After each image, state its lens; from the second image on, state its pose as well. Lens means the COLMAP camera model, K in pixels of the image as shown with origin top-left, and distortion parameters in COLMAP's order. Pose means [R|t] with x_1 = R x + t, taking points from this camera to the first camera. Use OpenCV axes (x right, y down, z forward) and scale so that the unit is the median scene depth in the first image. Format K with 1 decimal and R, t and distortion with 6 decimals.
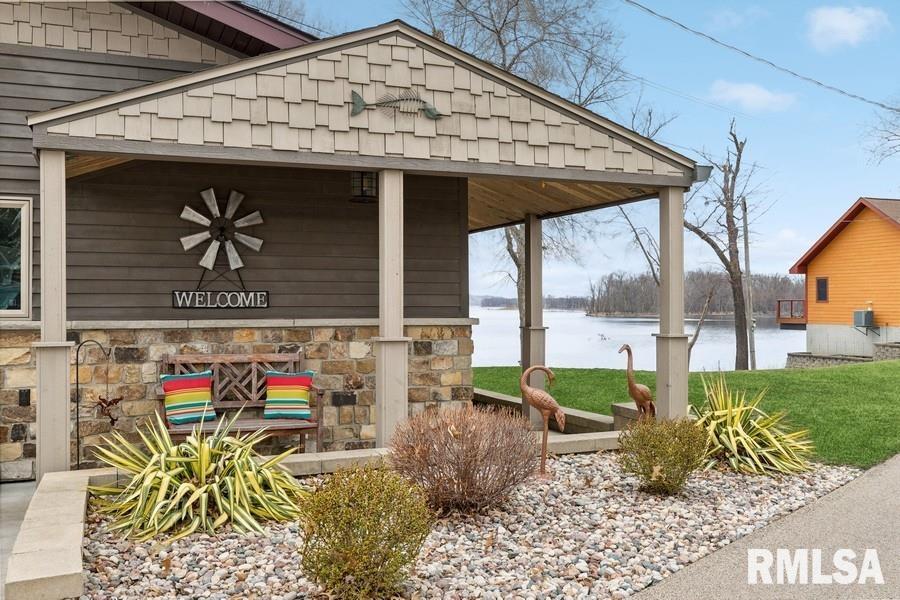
lens RADIAL K [[876.9, 0, 450.5], [0, 876.9, 298.4], [0, 0, 1]] dist [0.007433, 0.010136]
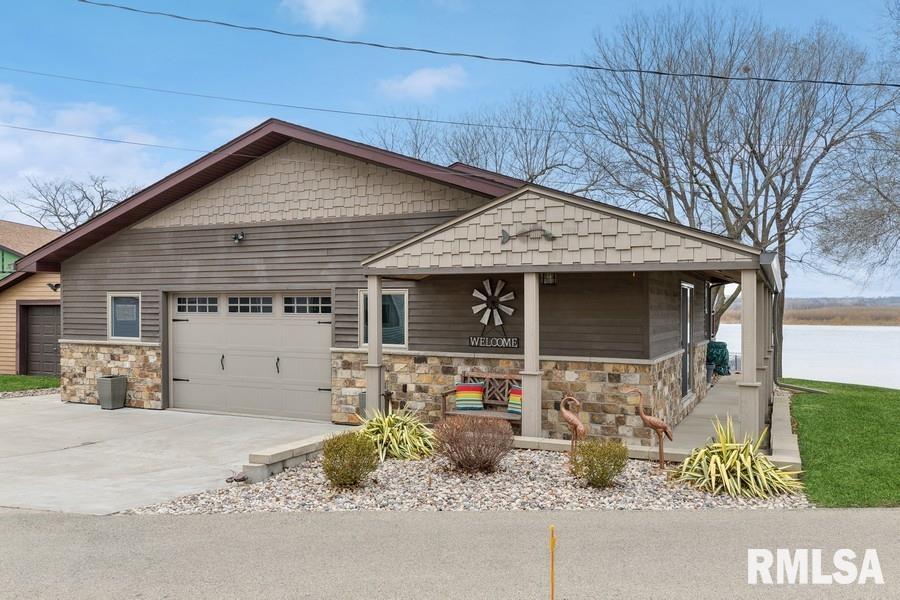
lens RADIAL K [[743.5, 0, 449.8], [0, 743.5, 326.8], [0, 0, 1]] dist [-0.005105, -0.004415]
pose [[0.667959, 0.025409, -0.743764, 0.815706], [-0.002825, 0.999496, 0.031609, -0.079083], [0.744192, -0.019012, 0.667695, -0.062740]]
